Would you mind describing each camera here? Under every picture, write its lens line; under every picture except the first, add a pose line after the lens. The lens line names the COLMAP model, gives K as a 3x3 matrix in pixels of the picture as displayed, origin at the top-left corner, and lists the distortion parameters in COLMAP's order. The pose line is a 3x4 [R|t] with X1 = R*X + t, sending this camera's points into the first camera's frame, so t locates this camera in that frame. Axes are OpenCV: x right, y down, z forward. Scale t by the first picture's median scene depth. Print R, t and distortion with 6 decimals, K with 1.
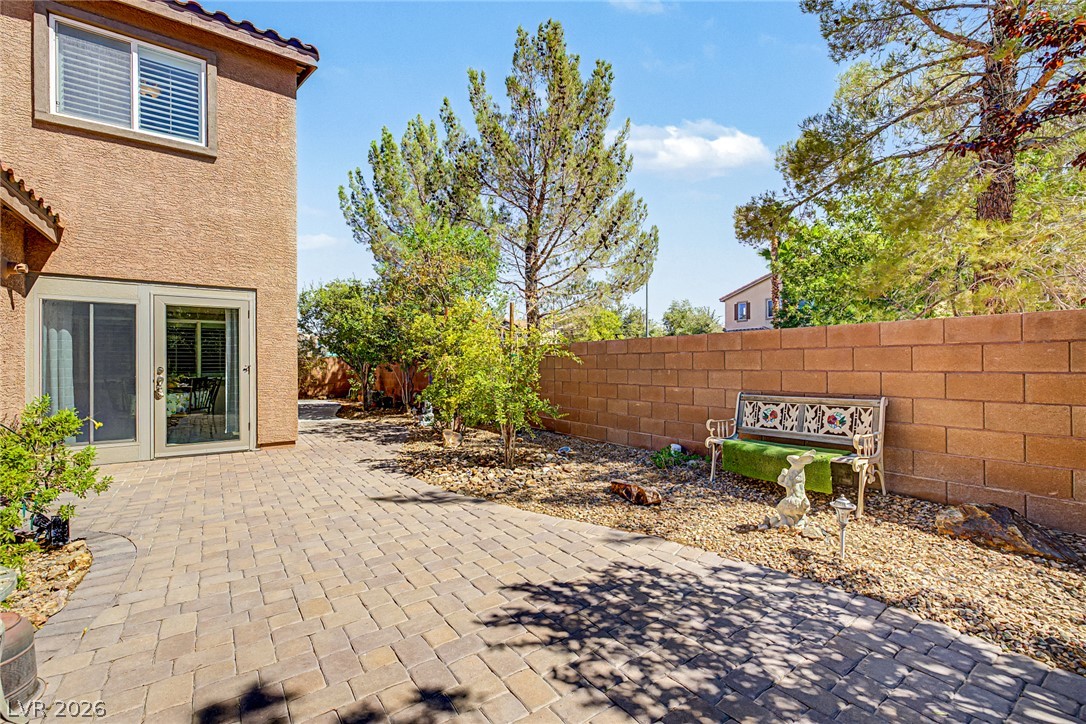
lens RADIAL K [[462.8, 0, 536.9], [0, 462.8, 356.4], [0, 0, 1]] dist [0.005490, 0.000393]
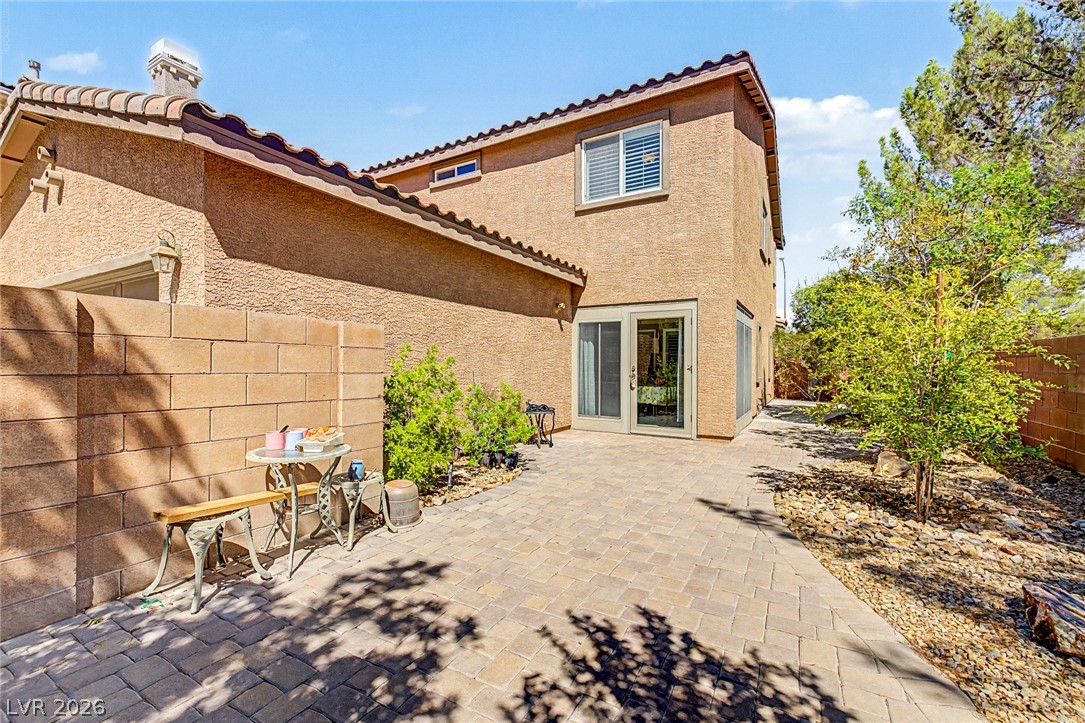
lens RADIAL K [[466.3, 0, 542.5], [0, 466.3, 361.5], [0, 0, 1]] dist [0.011581, 0.000011]
pose [[0.425813, -0.000546, -0.904811, 0.401928], [0.009961, 0.999942, 0.004084, 0.001389], [0.904757, -0.010752, 0.425793, 0.251502]]
